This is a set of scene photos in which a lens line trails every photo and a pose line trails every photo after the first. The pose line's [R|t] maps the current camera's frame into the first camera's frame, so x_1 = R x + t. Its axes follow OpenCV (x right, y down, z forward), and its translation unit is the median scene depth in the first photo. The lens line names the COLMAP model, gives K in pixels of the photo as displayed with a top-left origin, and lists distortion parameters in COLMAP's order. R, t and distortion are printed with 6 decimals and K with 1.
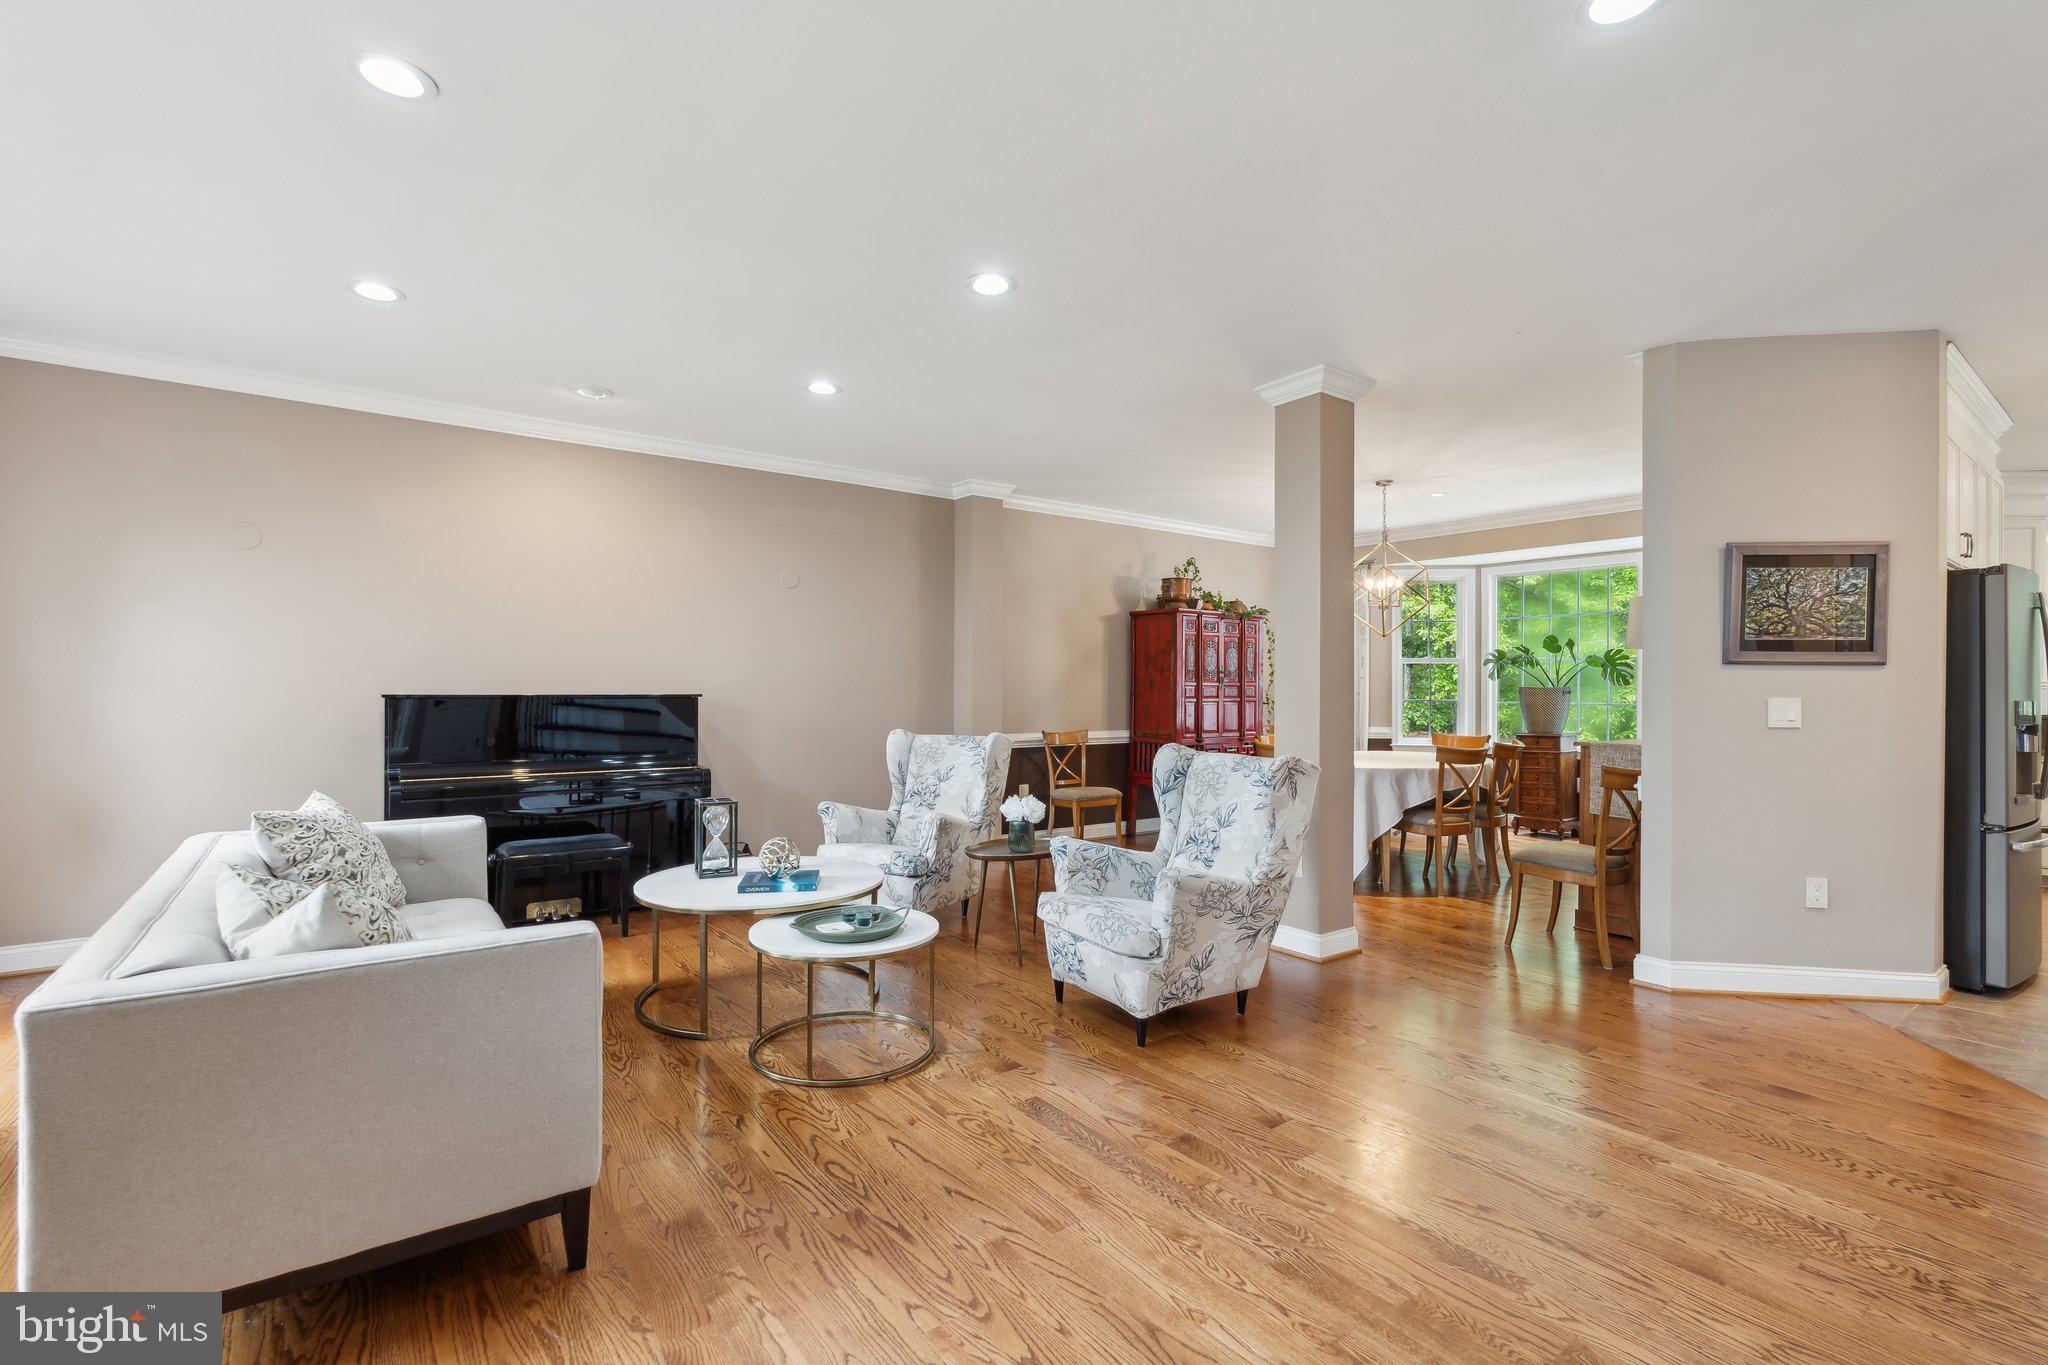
lens RADIAL K [[905.6, 0, 1006.4], [0, 905.6, 683.4], [0, 0, 1]] dist [-0.005144, 0.002403]
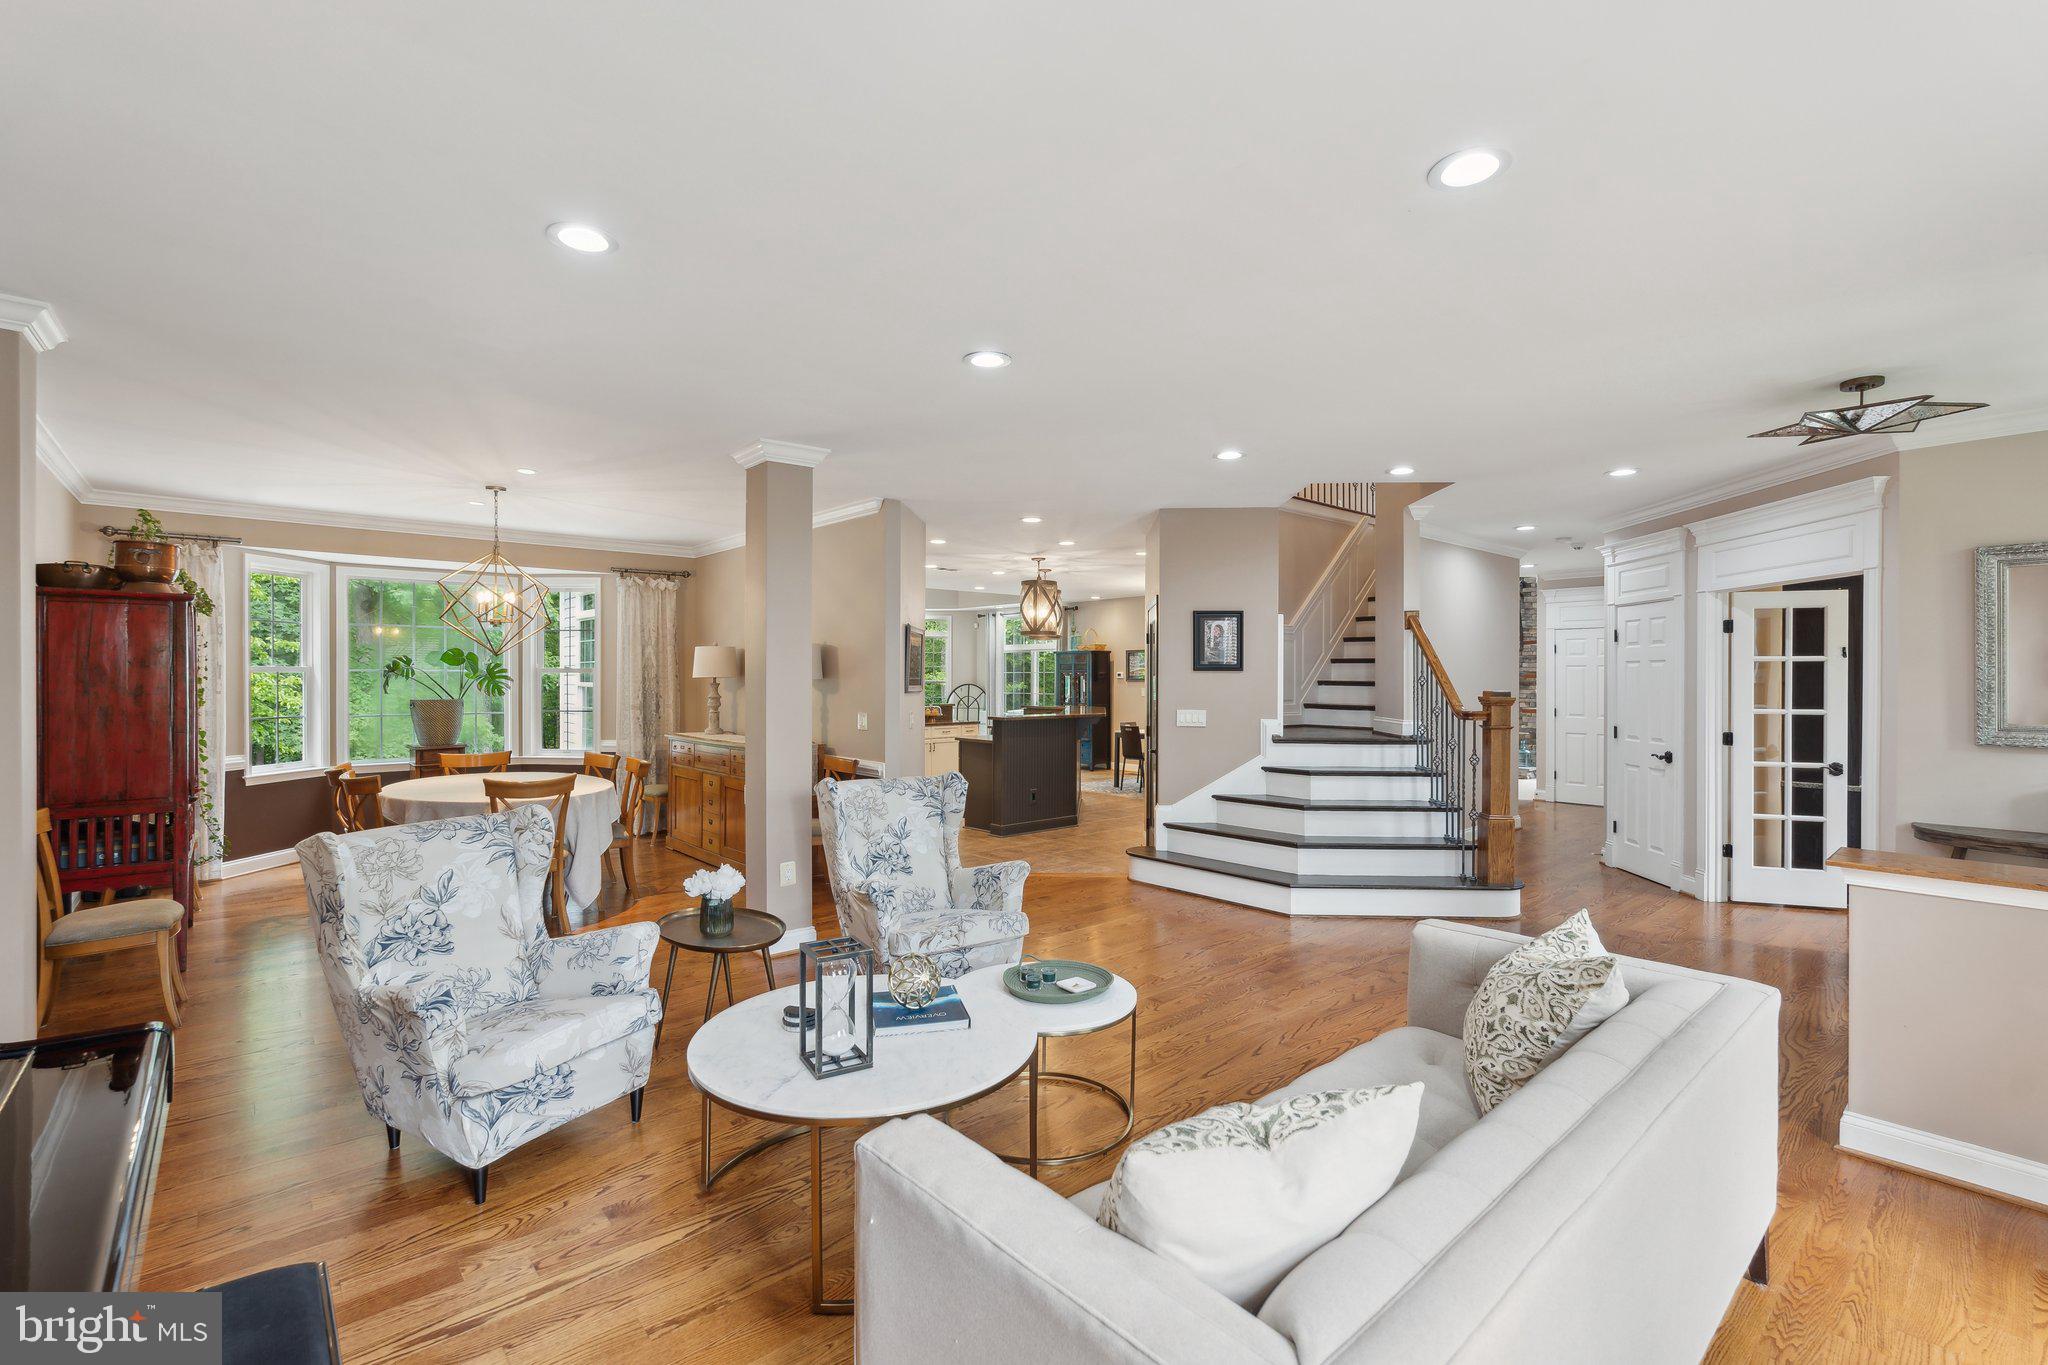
lens RADIAL K [[905.6, 0, 1018.4], [0, 905.6, 676.8], [0, 0, 1]] dist [-0.005144, 0.002403]
pose [[-0.080290, -0.006419, 0.996751, -0.949887], [-0.007341, 0.999956, 0.005849, -0.064987], [-0.996745, -0.006848, -0.080333, 0.911031]]
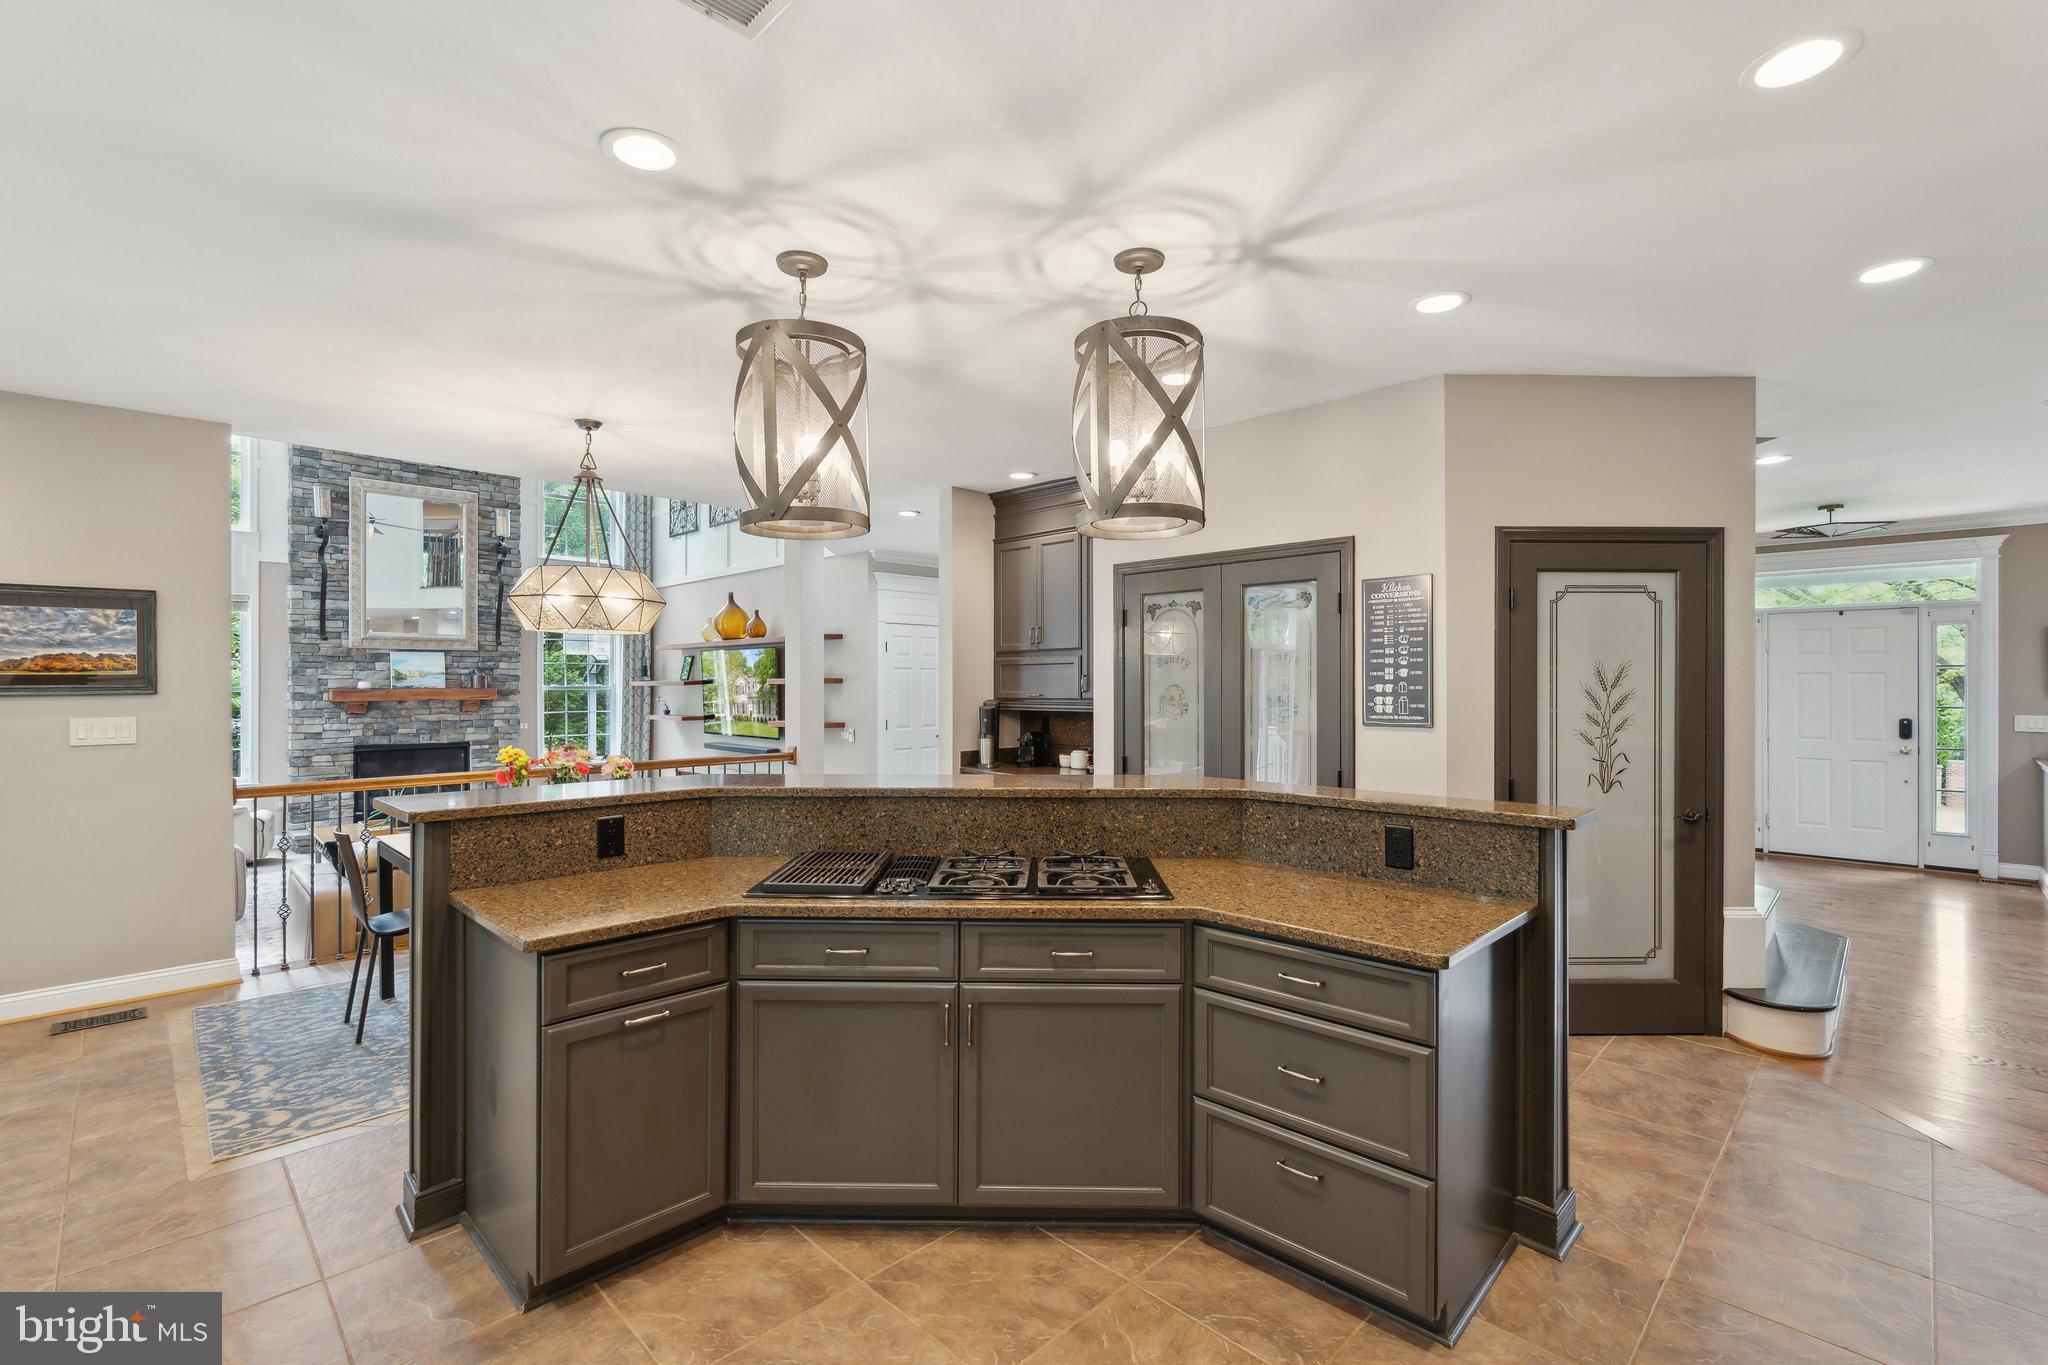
lens RADIAL K [[905.6, 0, 1028.7], [0, 905.6, 685.1], [0, 0, 1]] dist [-0.005144, 0.002403]
pose [[-0.986576, -0.005095, -0.163223, 1.752523], [-0.004198, 0.999974, -0.005841, -0.038596], [0.163248, -0.005077, -0.986572, 1.346086]]
